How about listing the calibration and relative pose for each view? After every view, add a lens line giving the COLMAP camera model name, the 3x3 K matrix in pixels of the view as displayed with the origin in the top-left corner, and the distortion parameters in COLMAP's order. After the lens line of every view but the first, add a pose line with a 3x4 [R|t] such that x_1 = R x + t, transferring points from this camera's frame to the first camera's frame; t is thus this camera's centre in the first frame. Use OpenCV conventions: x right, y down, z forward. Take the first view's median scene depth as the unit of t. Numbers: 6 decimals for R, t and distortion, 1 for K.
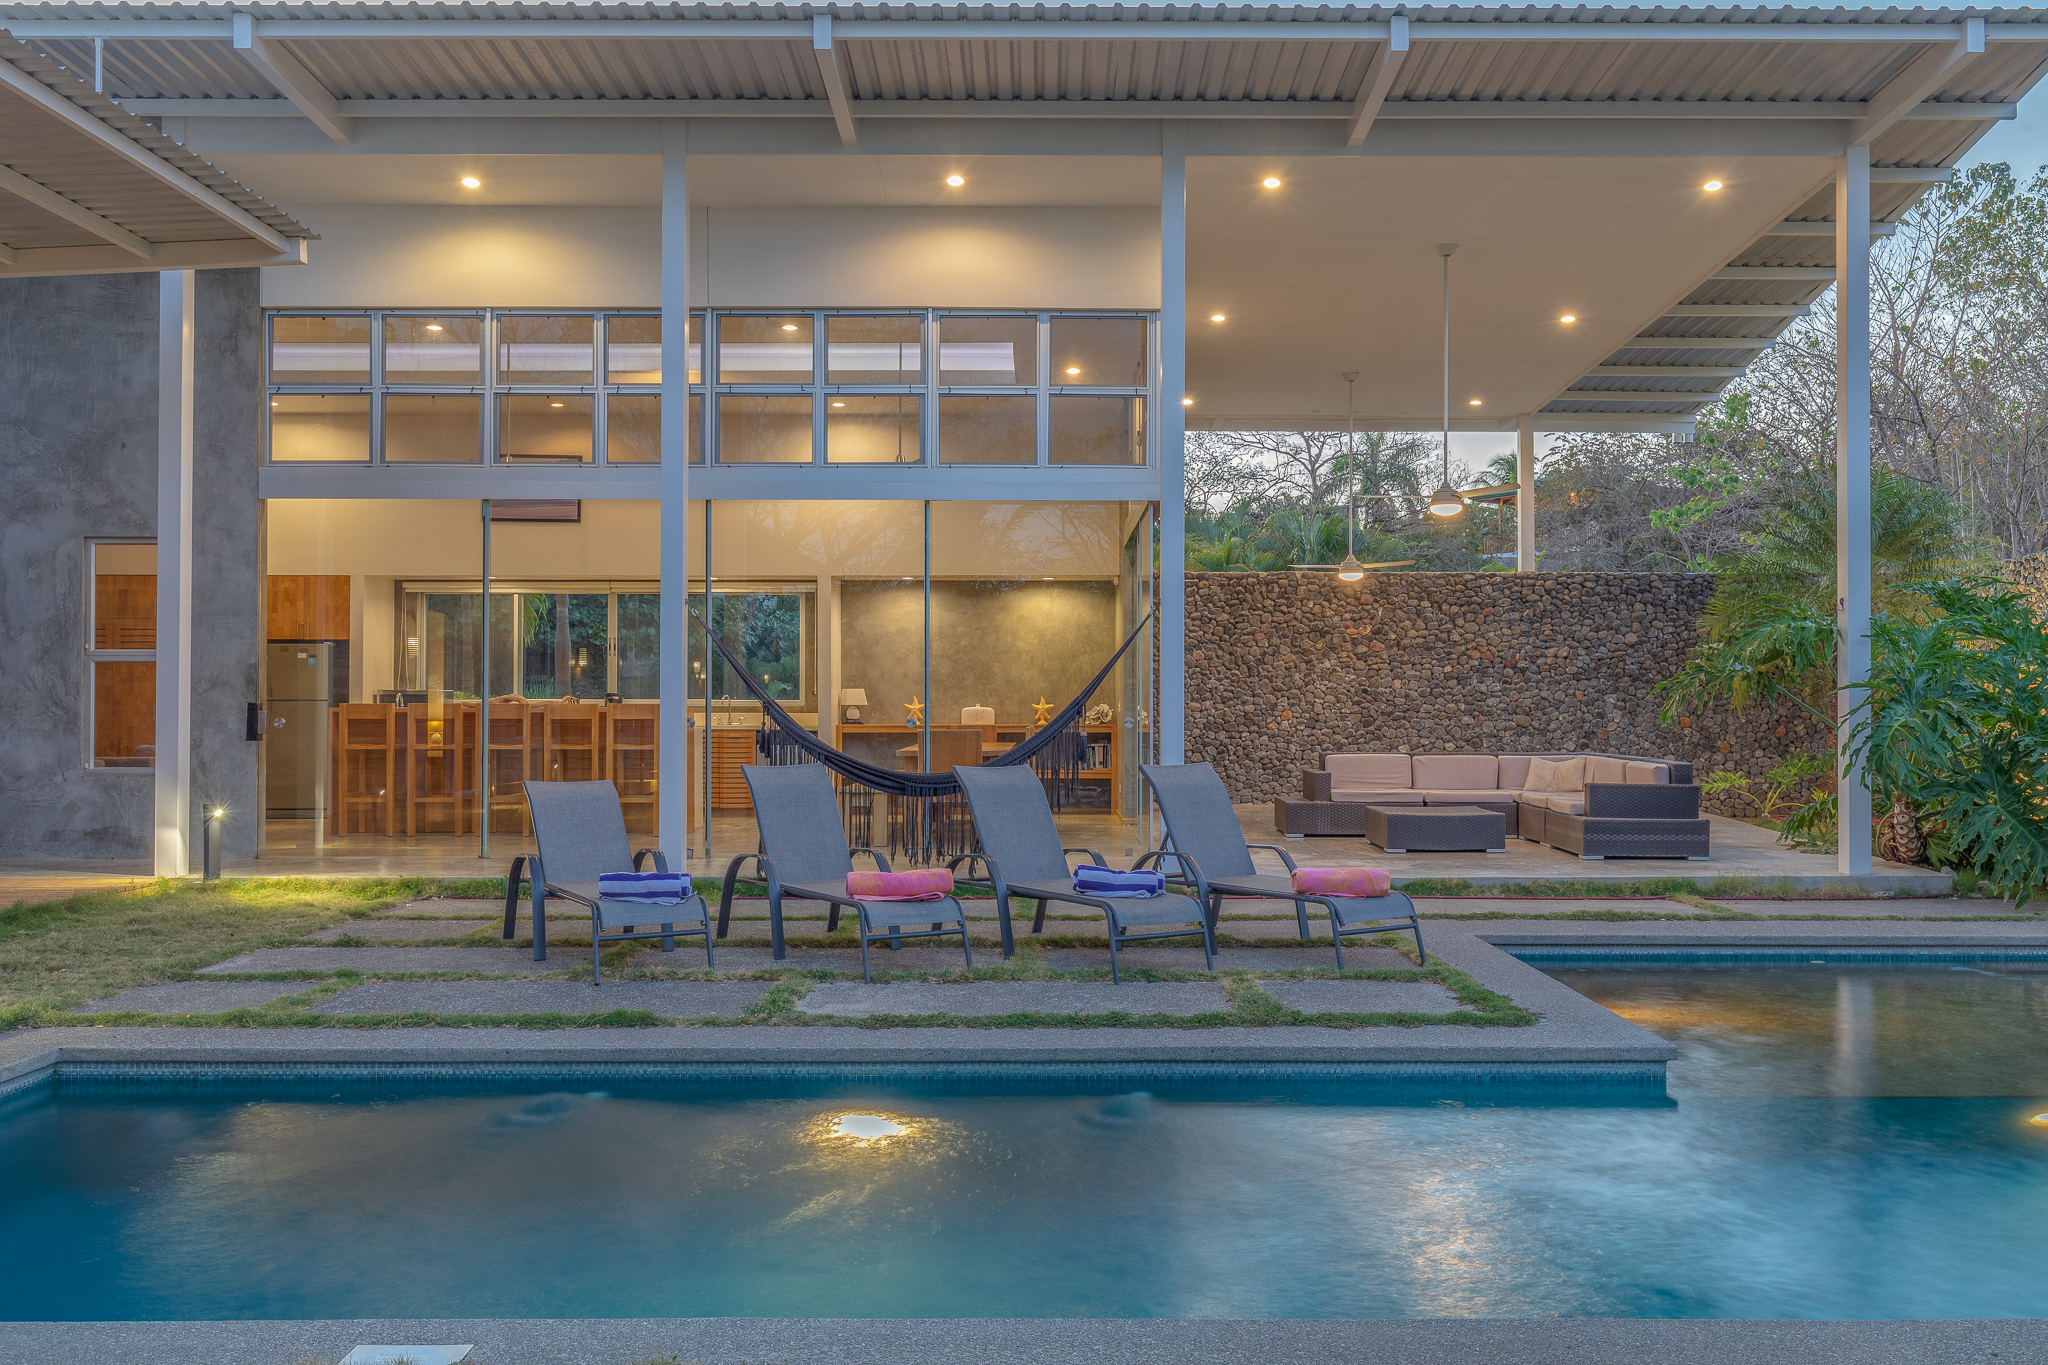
lens RADIAL K [[1679.3, 0, 1038.9], [0, 1679.3, 689.2], [0, 0, 1]] dist [0.005365, -0.007095]
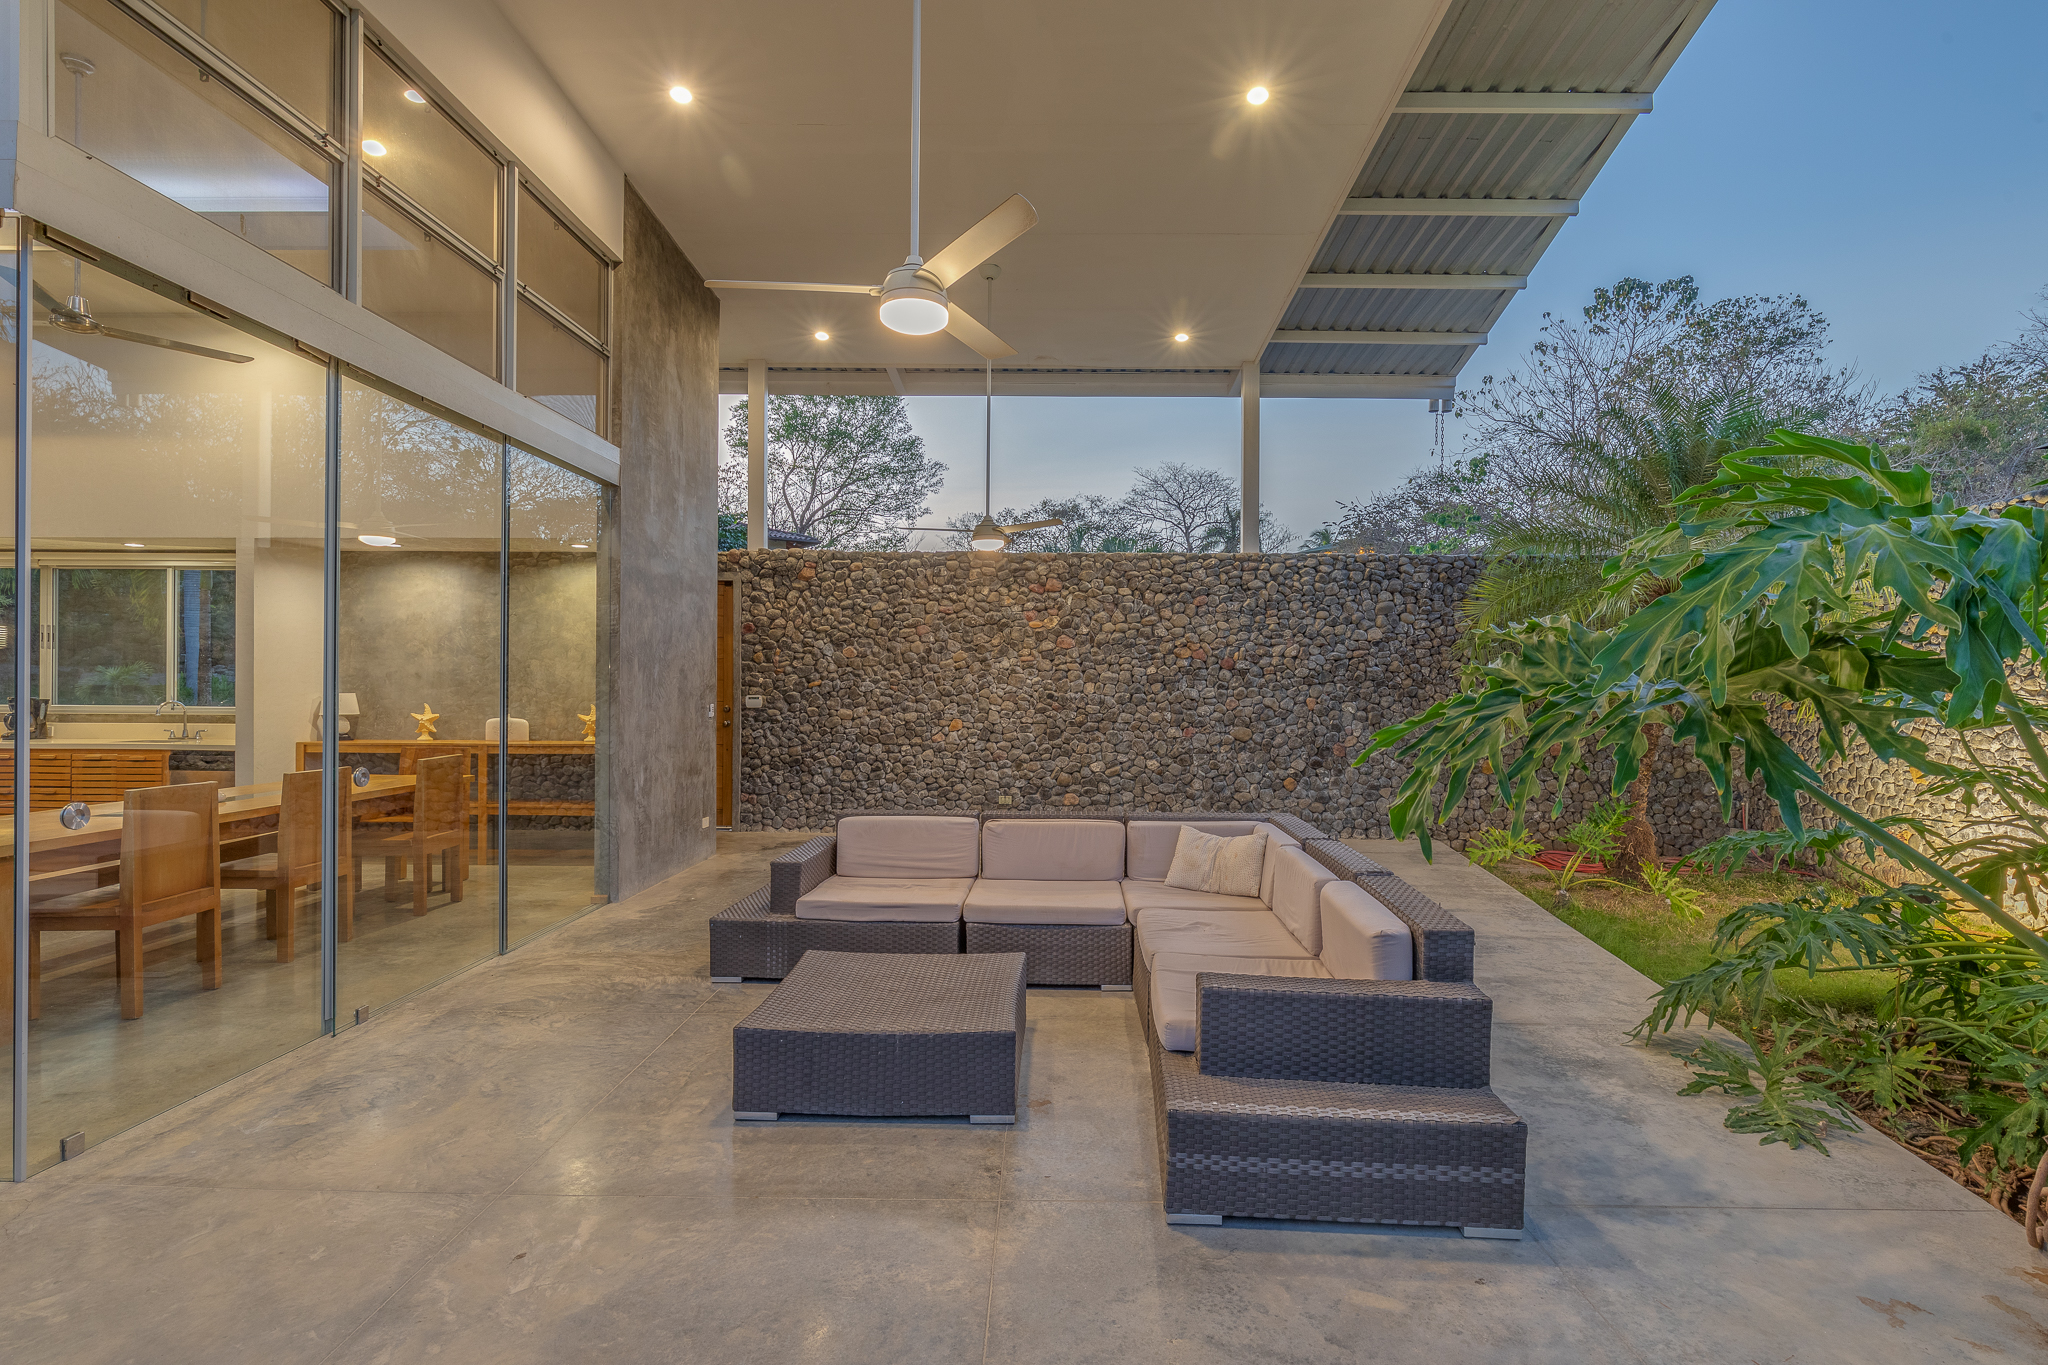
lens RADIAL K [[990.9, 0, 1033.3], [0, 990.9, 686.2], [0, 0, 1]] dist [0.000609, -0.000495]
pose [[0.999843, 0.006315, -0.016545, 0.207973], [-0.006125, 0.999916, 0.011465, -0.010142], [0.016616, -0.011361, 0.999797, 0.550576]]
